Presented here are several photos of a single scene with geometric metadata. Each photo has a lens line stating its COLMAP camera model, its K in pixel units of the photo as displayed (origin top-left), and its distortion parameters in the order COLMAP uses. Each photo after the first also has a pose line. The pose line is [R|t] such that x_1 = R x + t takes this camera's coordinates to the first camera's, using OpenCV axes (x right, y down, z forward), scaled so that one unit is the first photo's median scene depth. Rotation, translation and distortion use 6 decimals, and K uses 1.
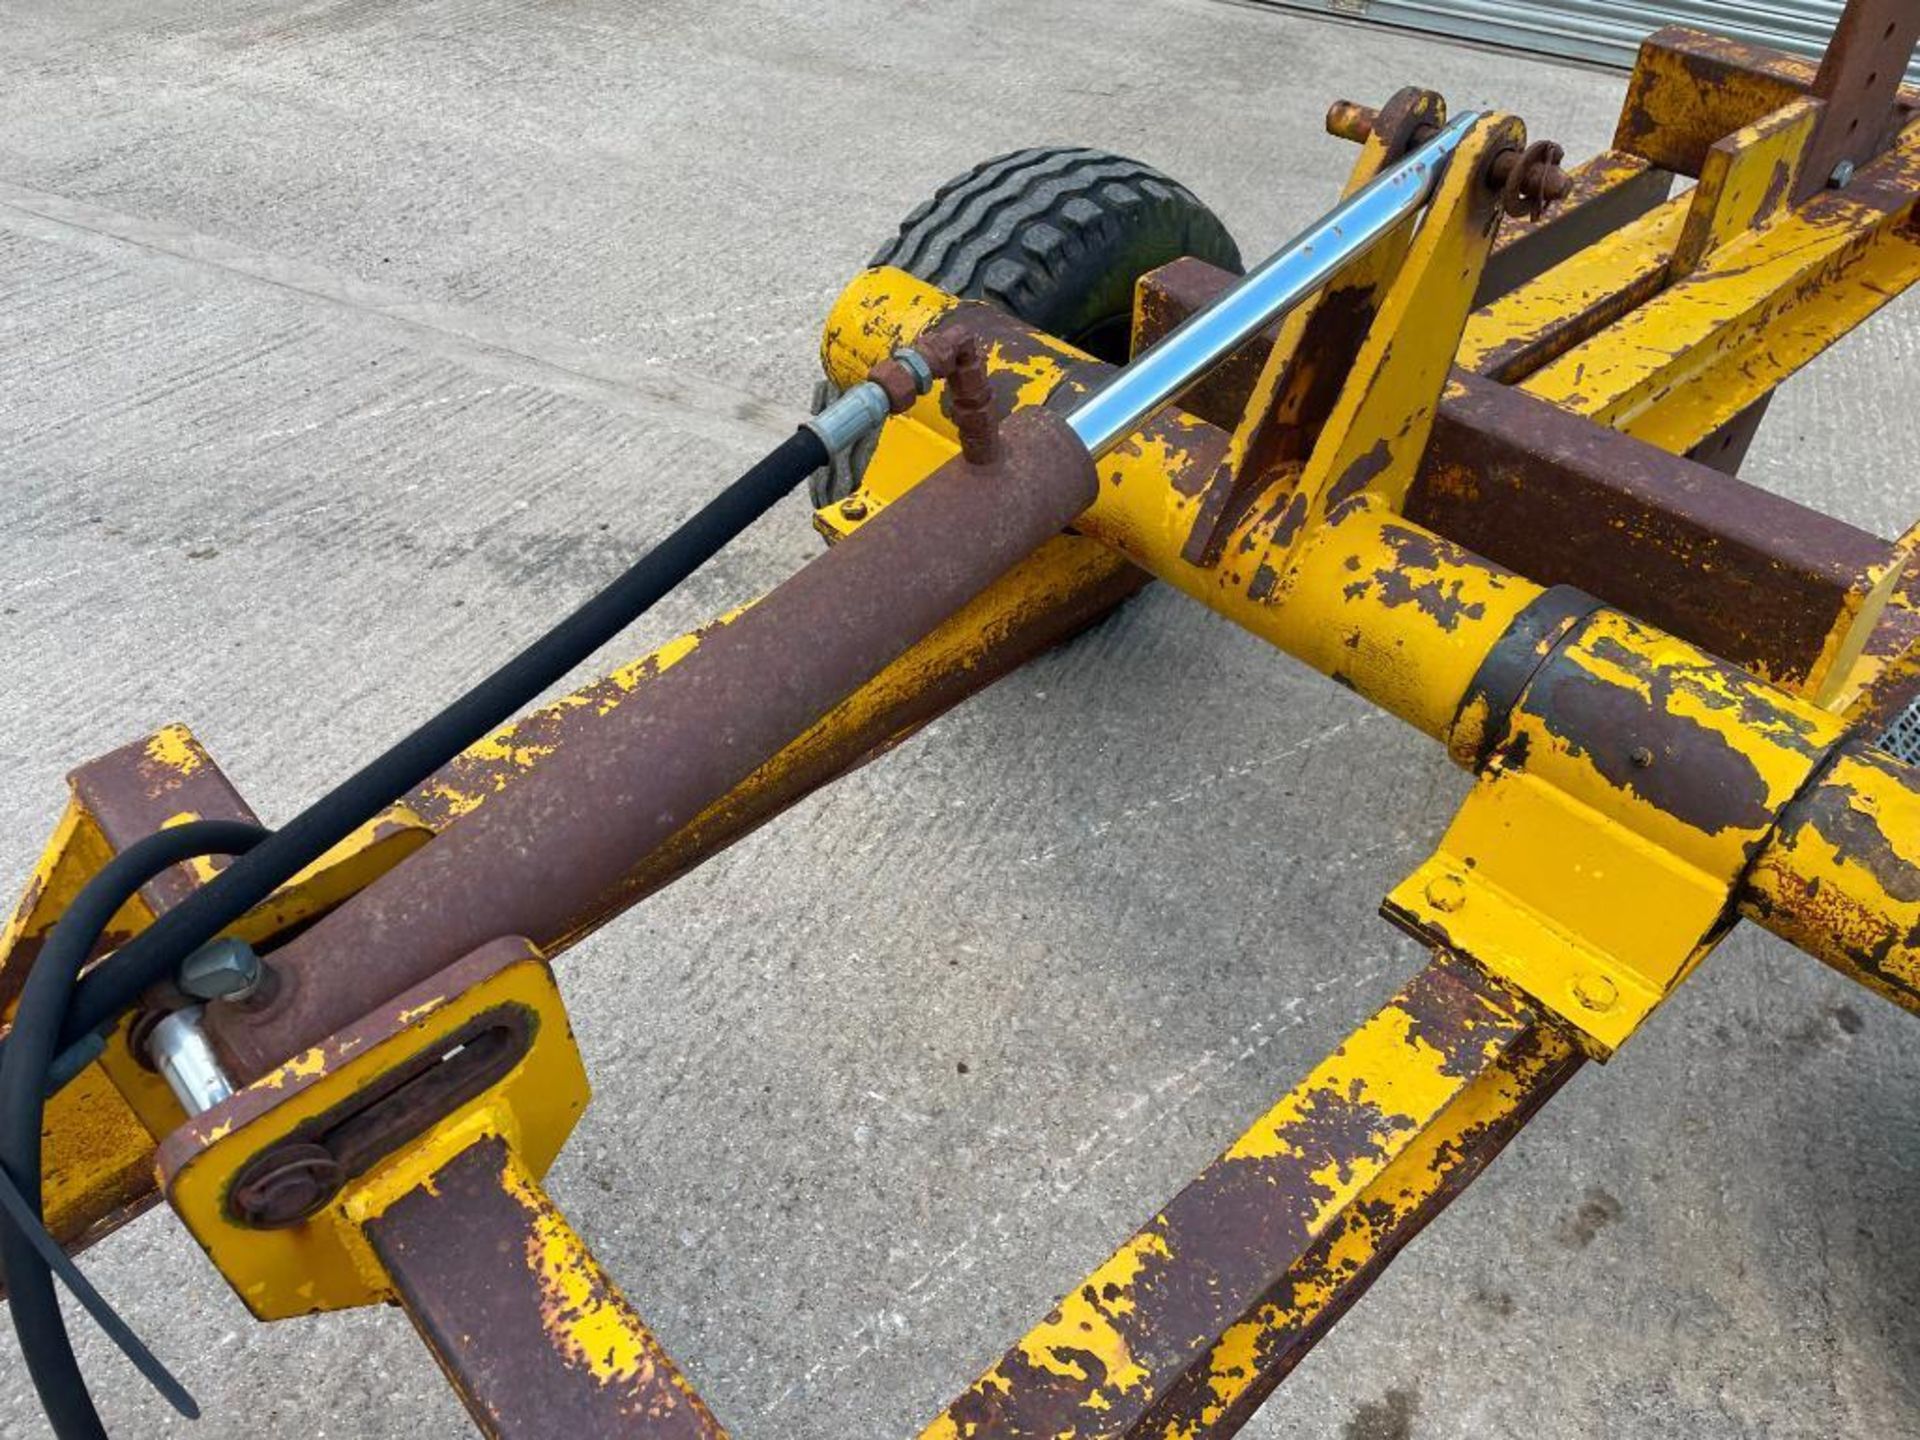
lens RADIAL K [[1445.9, 0, 929.1], [0, 1445.9, 727.7], [0, 0, 1]] dist [0.096129, -0.121599]
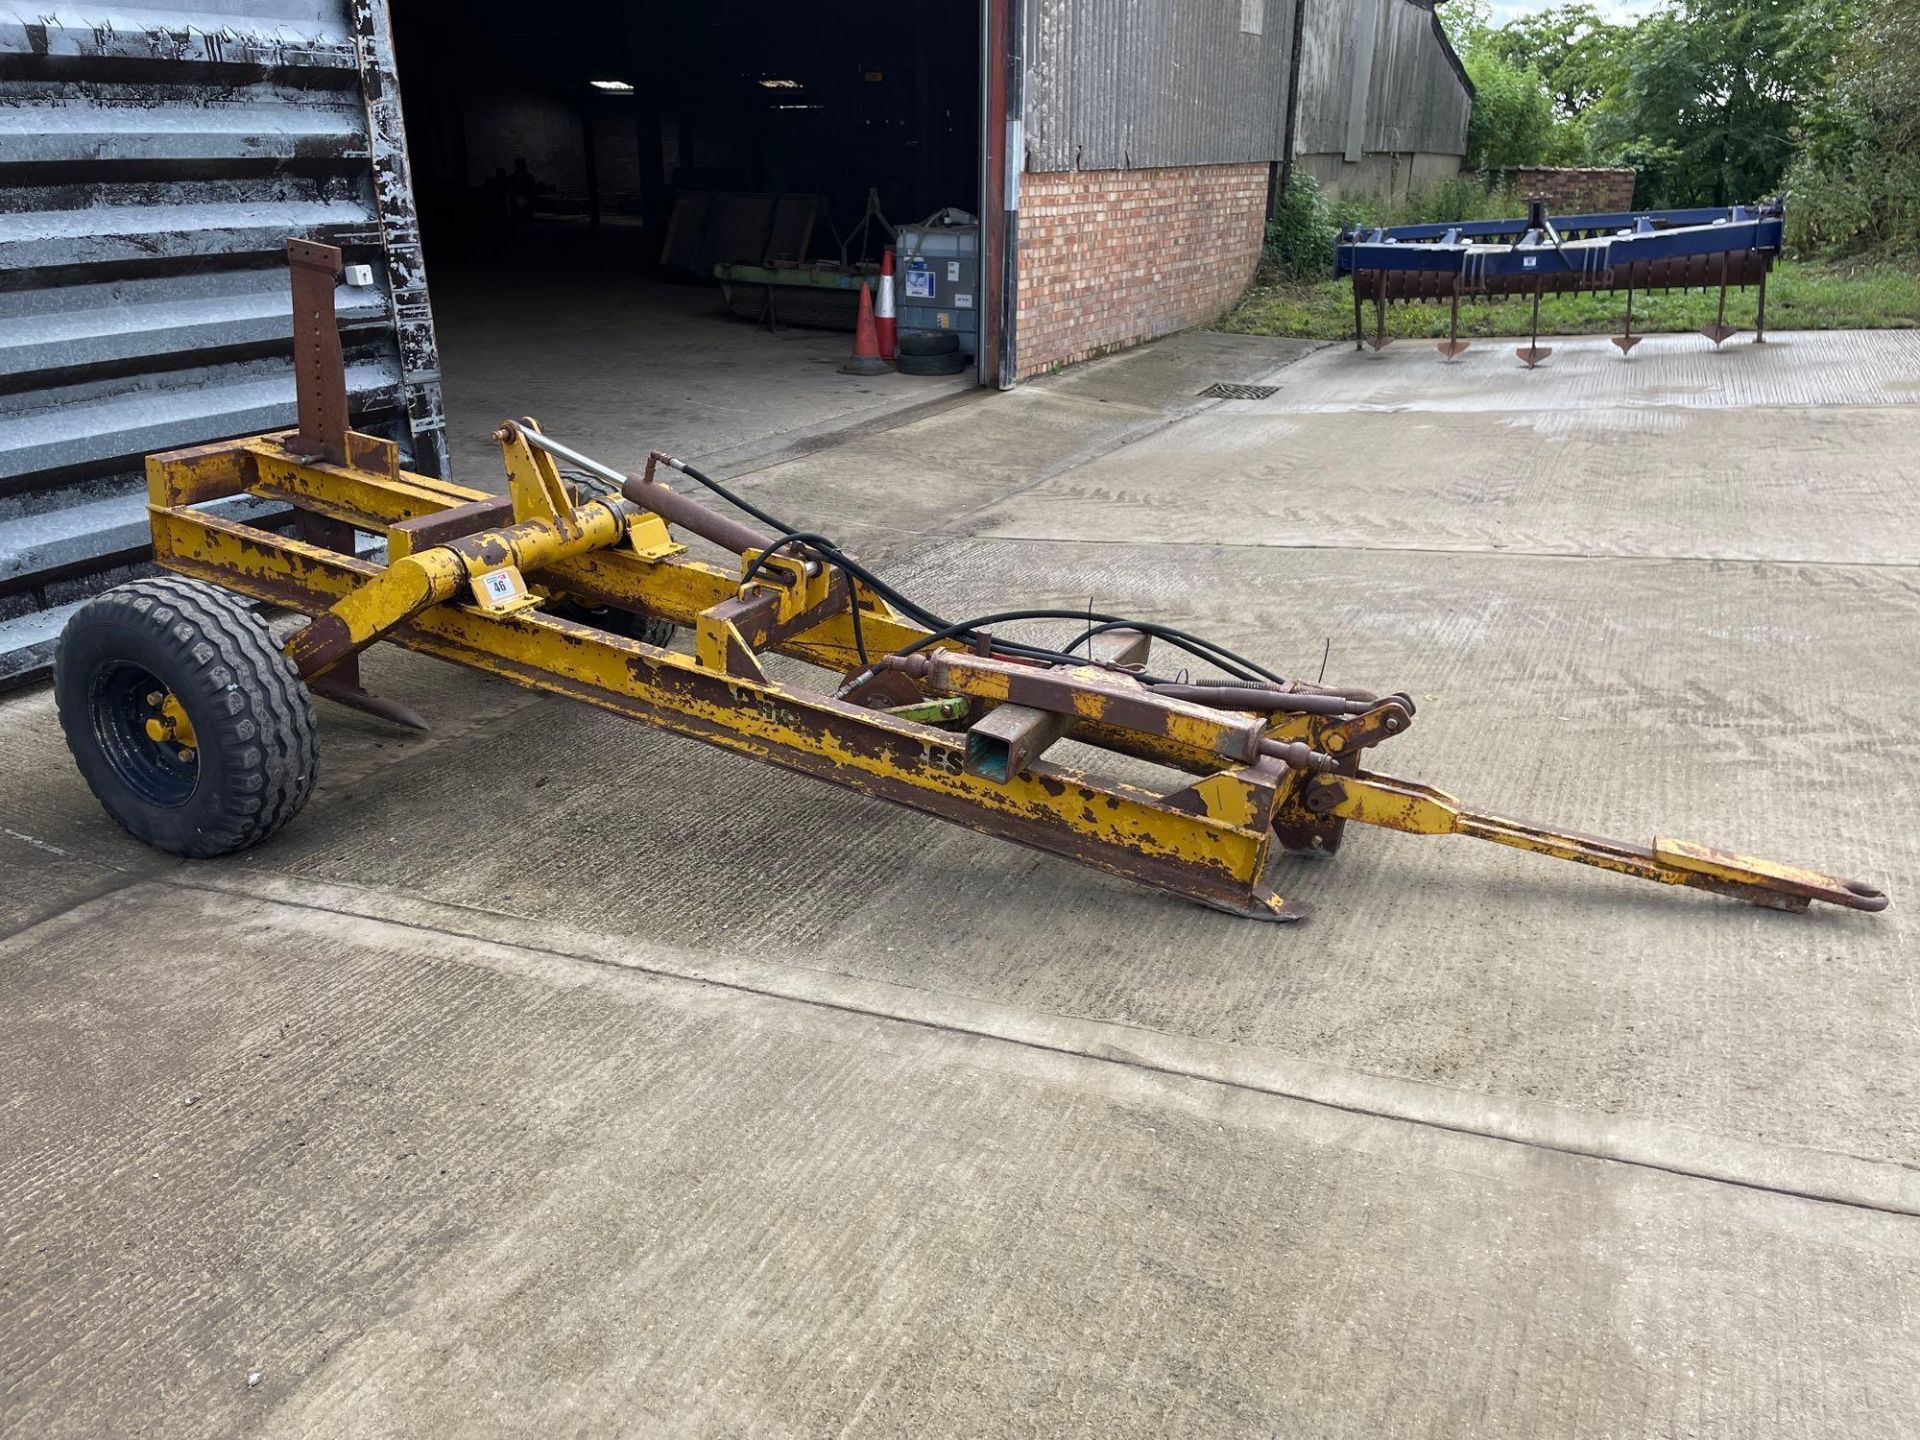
lens RADIAL K [[1445.9, 0, 959.6], [0, 1445.9, 706.4], [0, 0, 1]] dist [0.096129, -0.121599]
pose [[-0.389595, -0.373007, 0.842070, -4.169478], [0.556927, 0.632787, 0.537971, -1.545397], [-0.733518, 0.678562, -0.038793, 0.873306]]
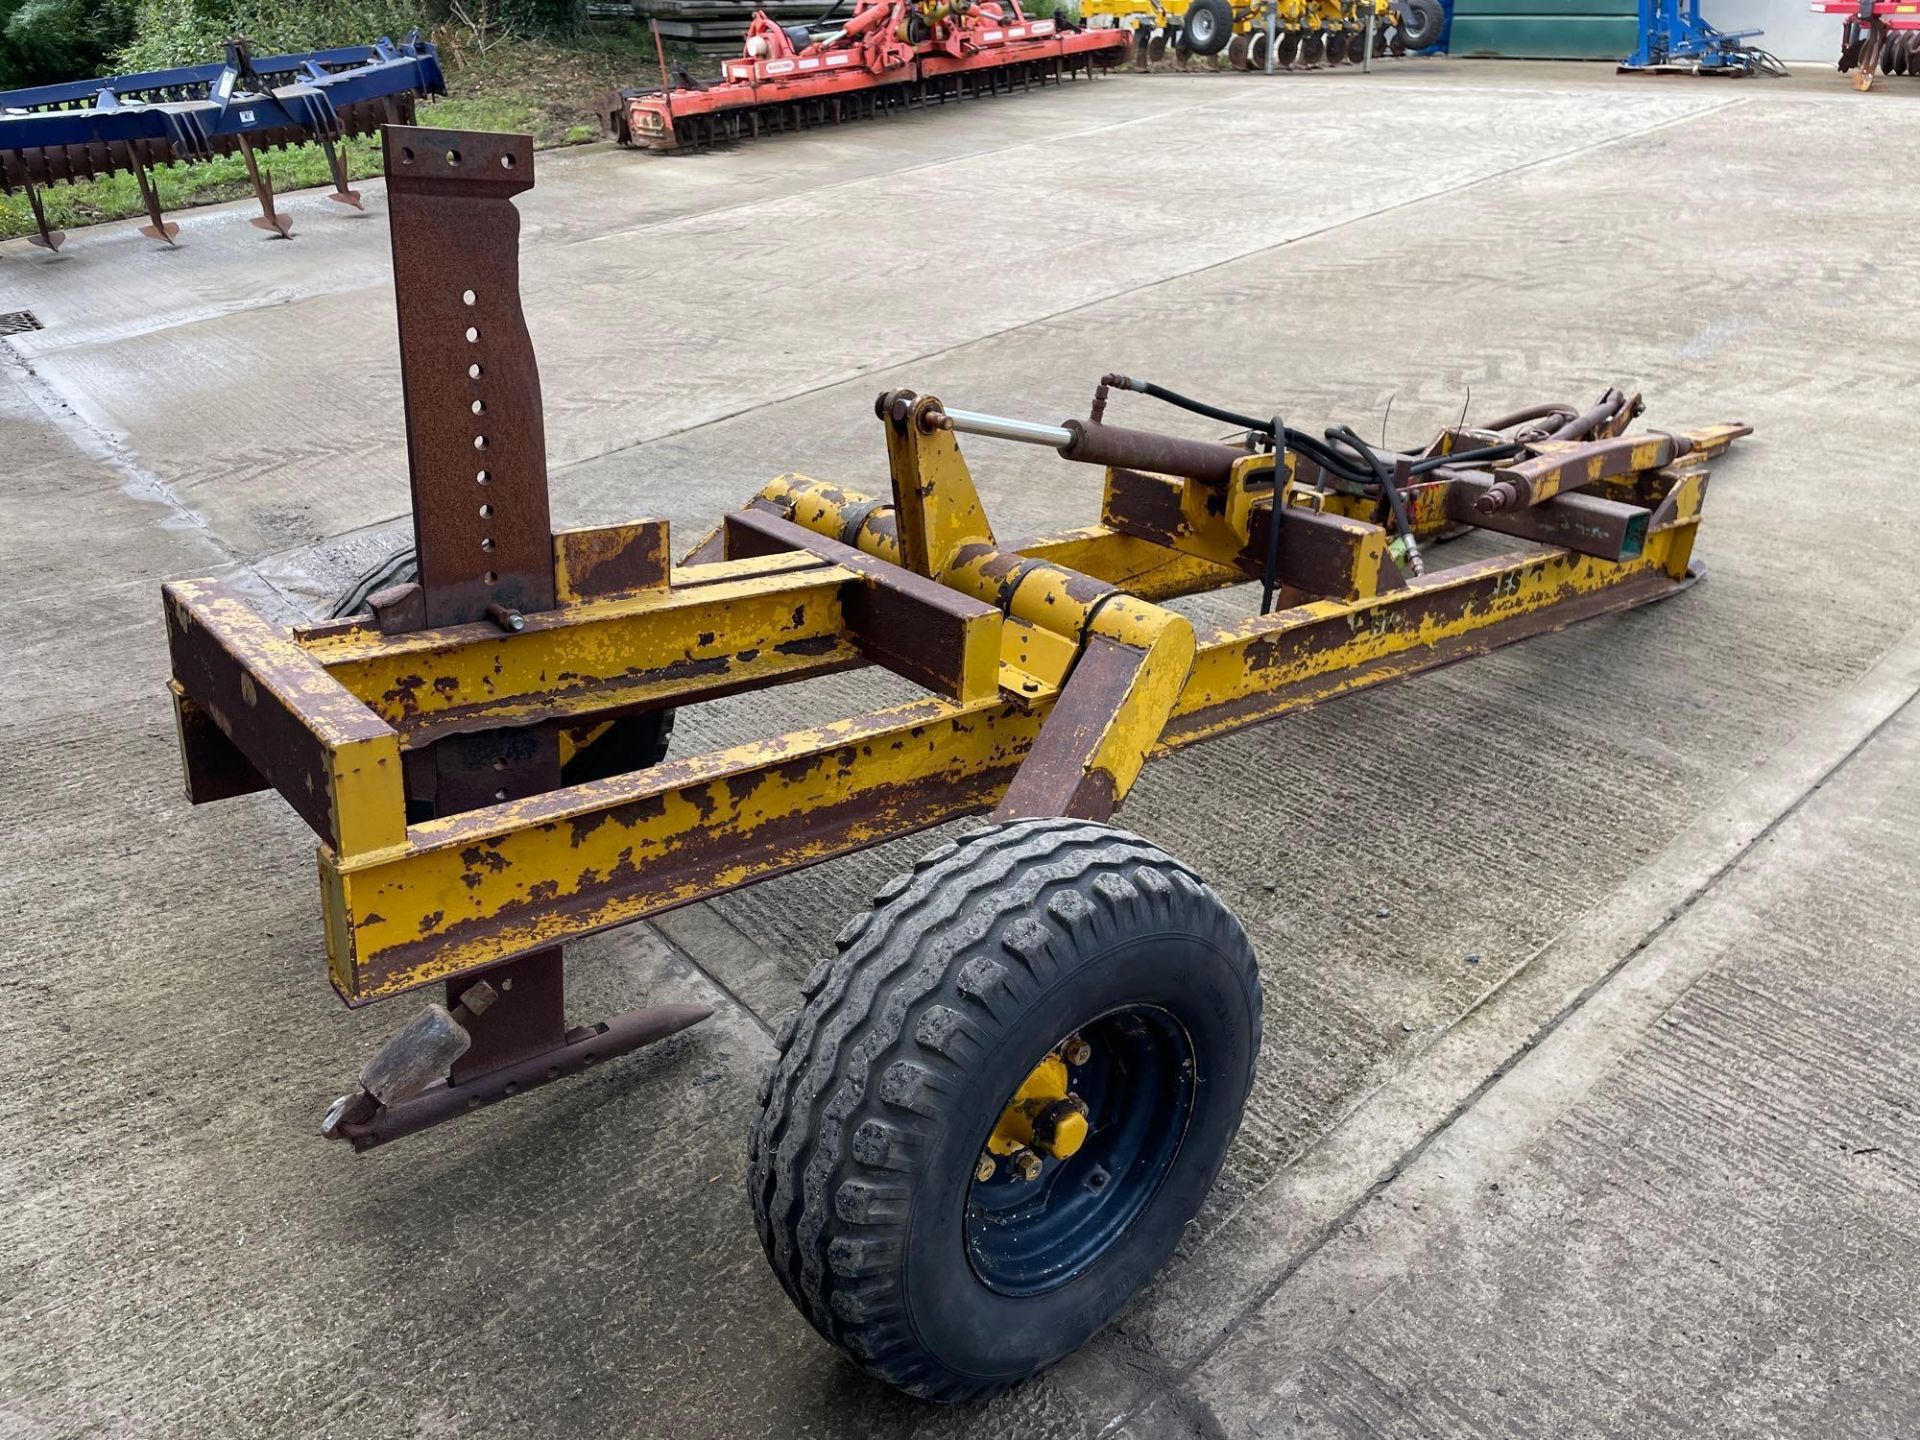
lens RADIAL K [[1445.9, 0, 955.3], [0, 1445.9, 715.5], [0, 0, 1]] dist [0.096129, -0.121599]
pose [[-0.999336, -0.036042, 0.005415, 0.281607], [-0.010403, 0.424473, 0.905381, -2.584634], [-0.034930, 0.904723, -0.424566, 2.727540]]
